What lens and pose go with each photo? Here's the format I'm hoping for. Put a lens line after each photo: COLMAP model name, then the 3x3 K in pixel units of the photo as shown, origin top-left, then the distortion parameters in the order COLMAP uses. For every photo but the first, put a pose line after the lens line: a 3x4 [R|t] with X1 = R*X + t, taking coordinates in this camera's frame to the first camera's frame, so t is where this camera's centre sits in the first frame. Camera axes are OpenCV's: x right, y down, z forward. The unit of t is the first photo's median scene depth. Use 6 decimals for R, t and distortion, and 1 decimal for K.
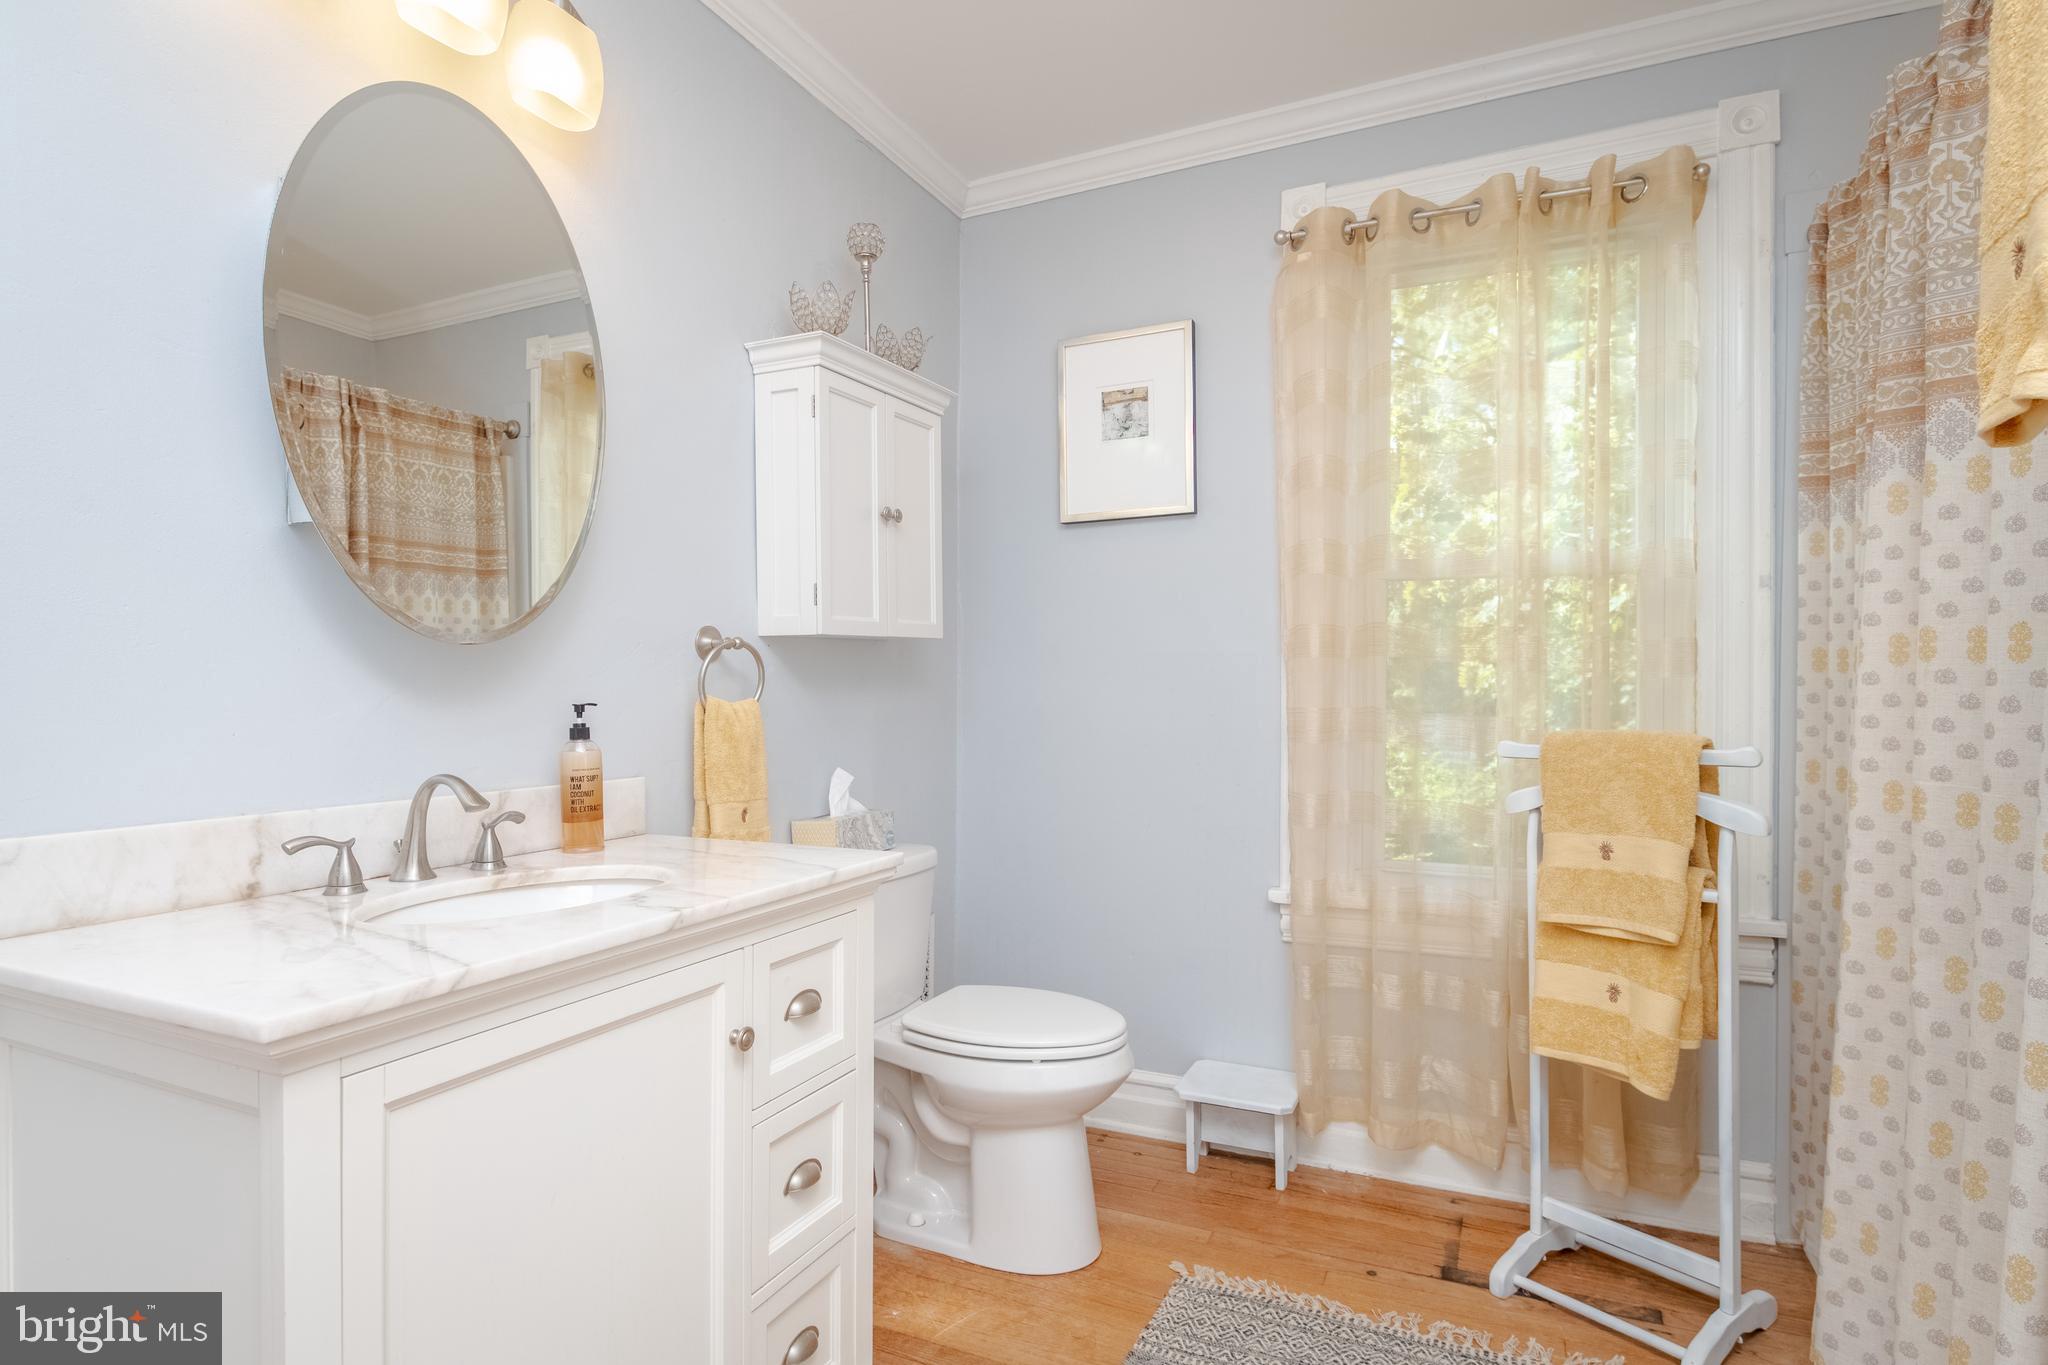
lens RADIAL K [[1067.9, 0, 1025.5], [0, 1067.9, 677.4], [0, 0, 1]] dist [0.005428, -0.007680]
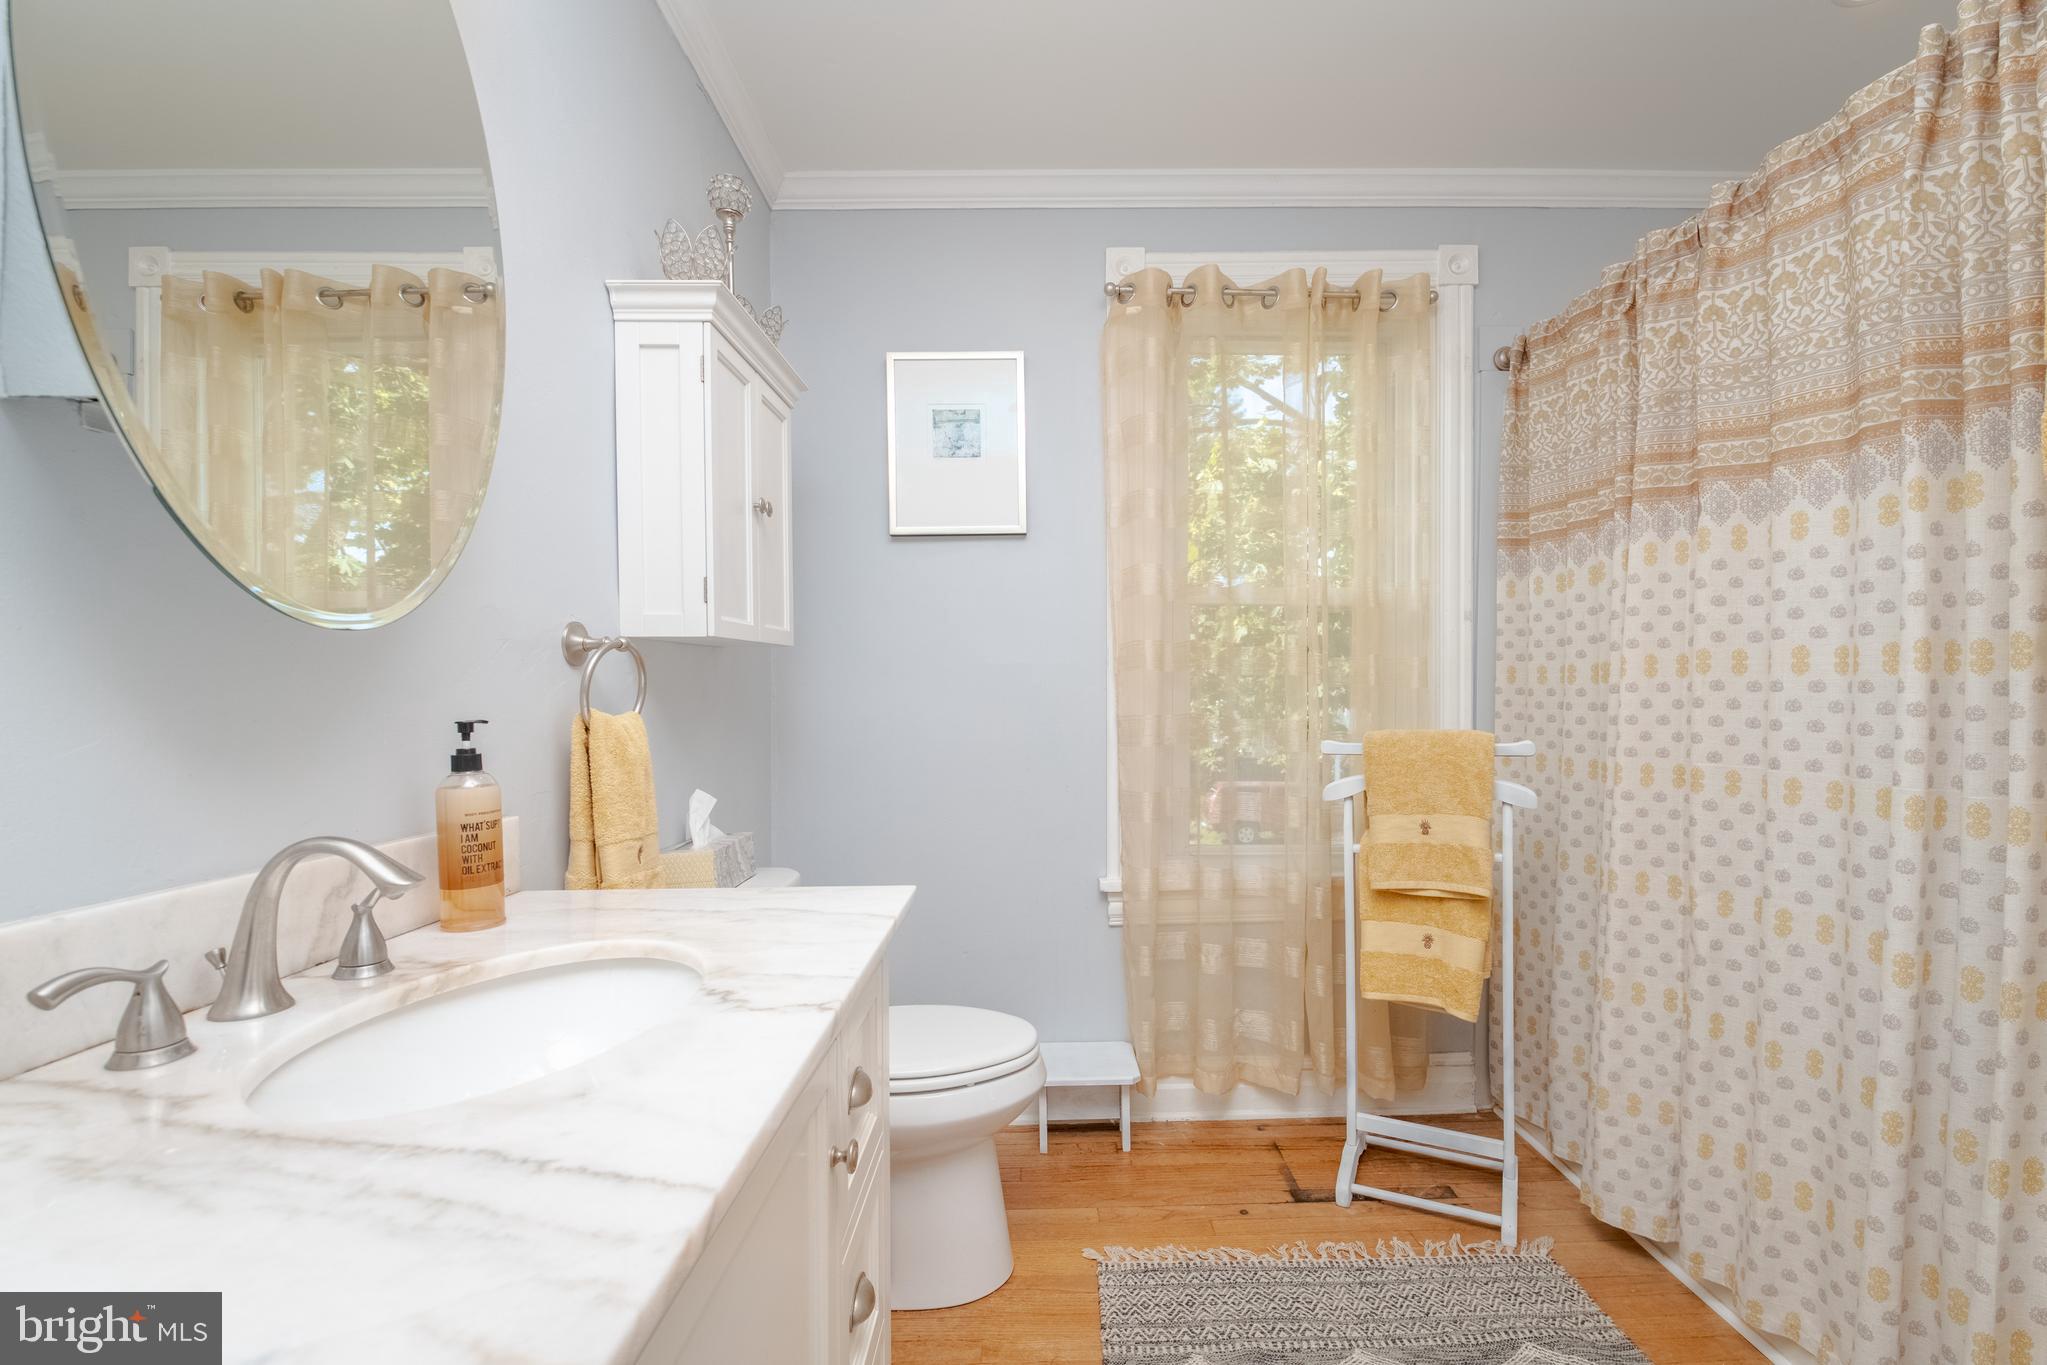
lens RADIAL K [[887.8, 0, 1042.4], [0, 887.8, 701.4], [0, 0, 1]] dist [0.008259, -0.010633]
pose [[0.897372, -0.005225, 0.441245, -0.287776], [0.000866, 0.999949, 0.010079, 0.005039], [-0.441275, -0.008662, 0.897330, 0.255937]]
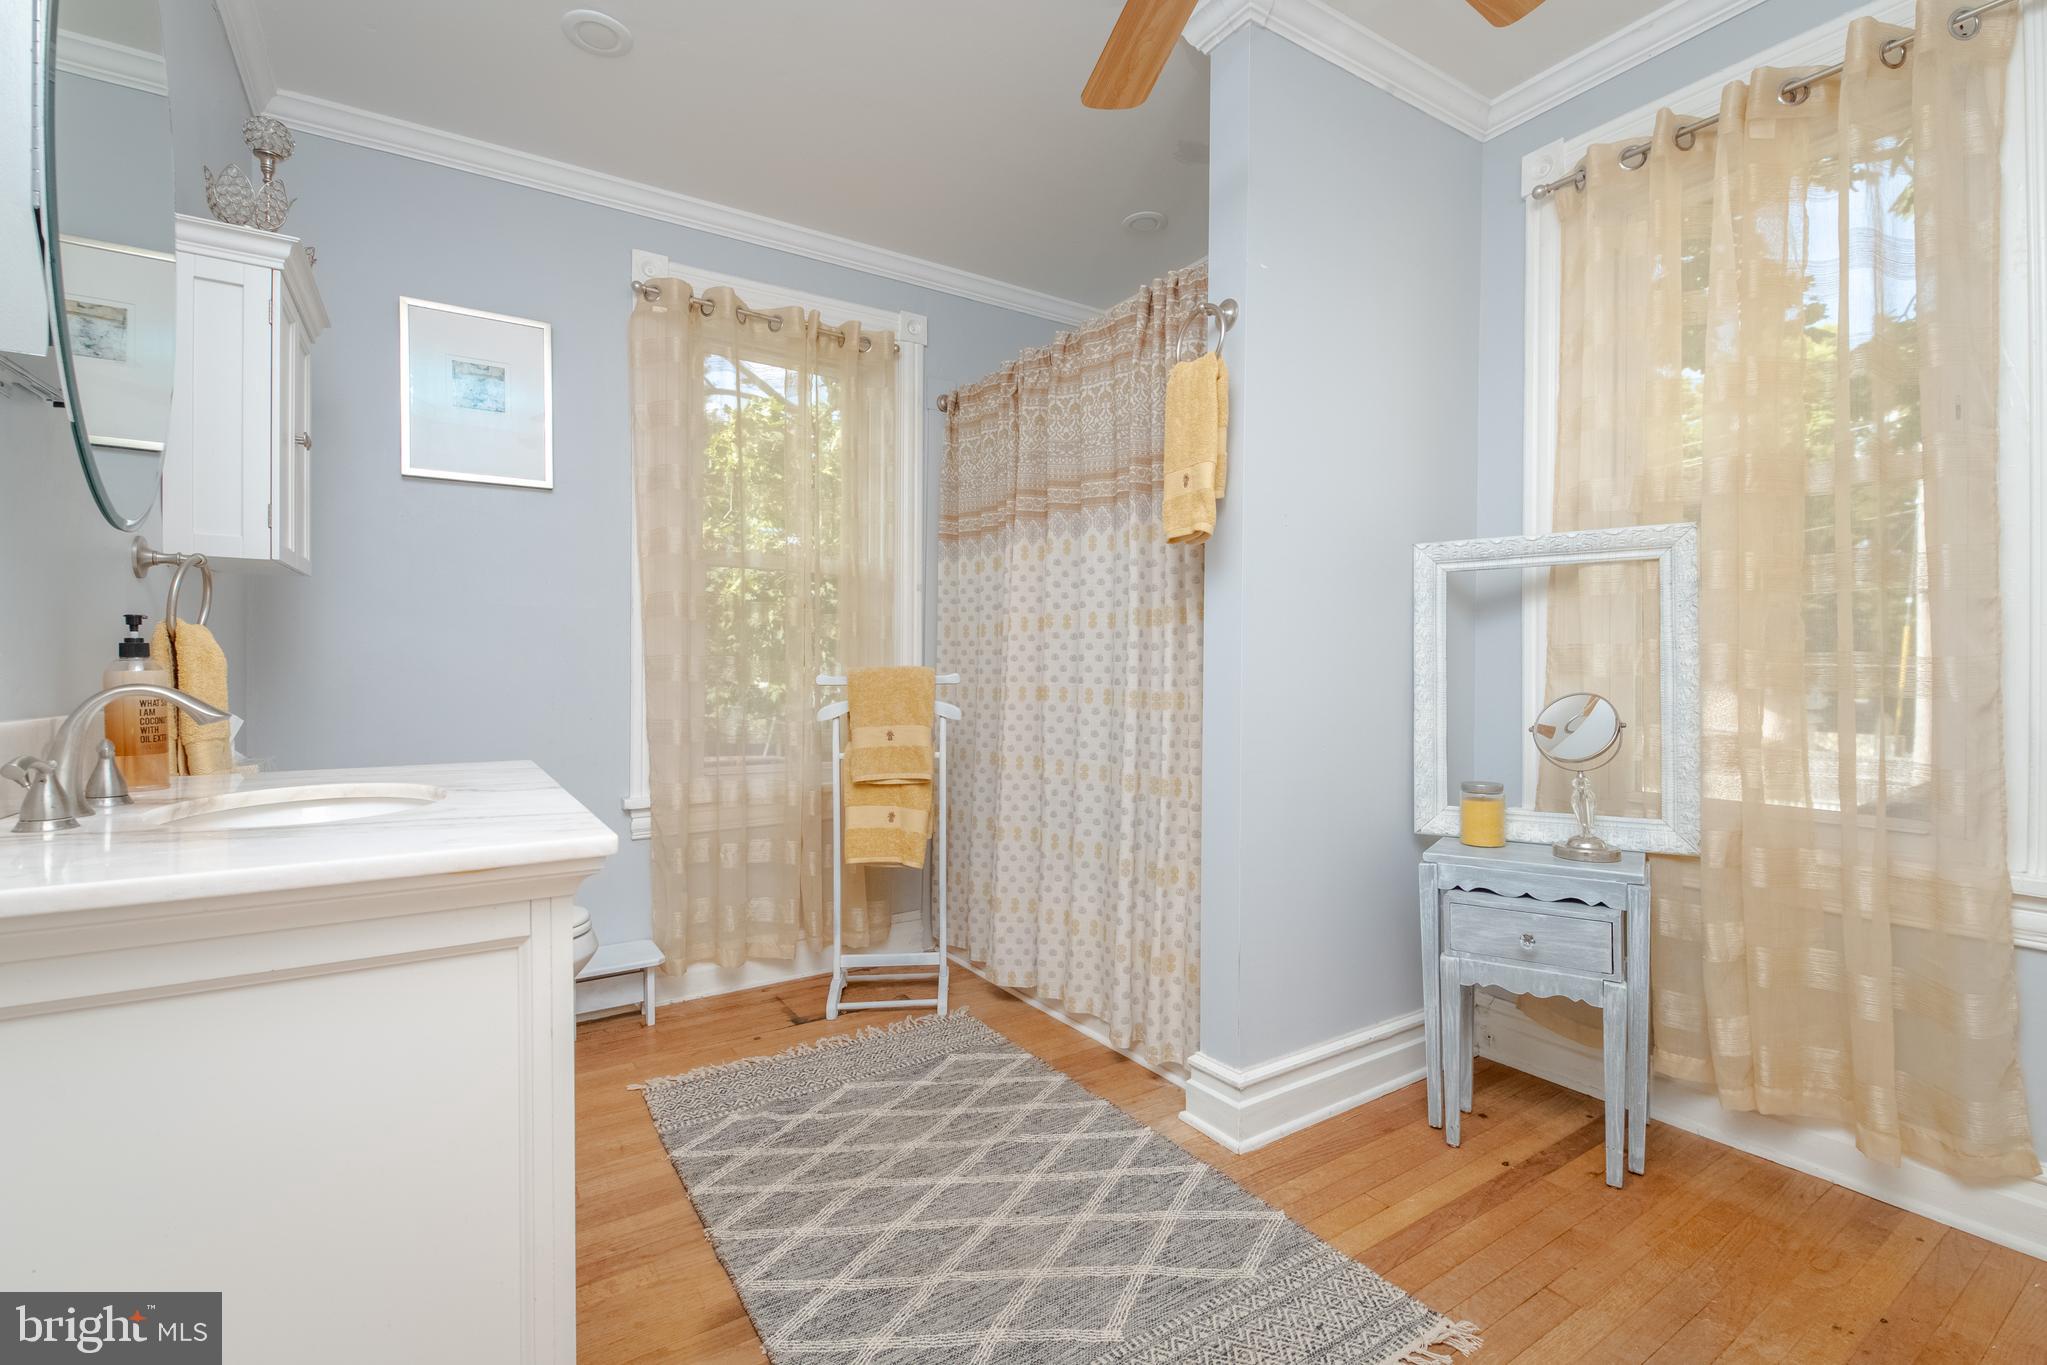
lens RADIAL K [[935.6, 0, 1051.9], [0, 935.6, 674.8], [0, 0, 1]] dist [0.012415, -0.012056]
pose [[0.504764, 0.002764, 0.863253, -0.592418], [-0.008150, 0.999966, 0.001564, 0.055881], [-0.863219, -0.007826, 0.504769, 0.009042]]
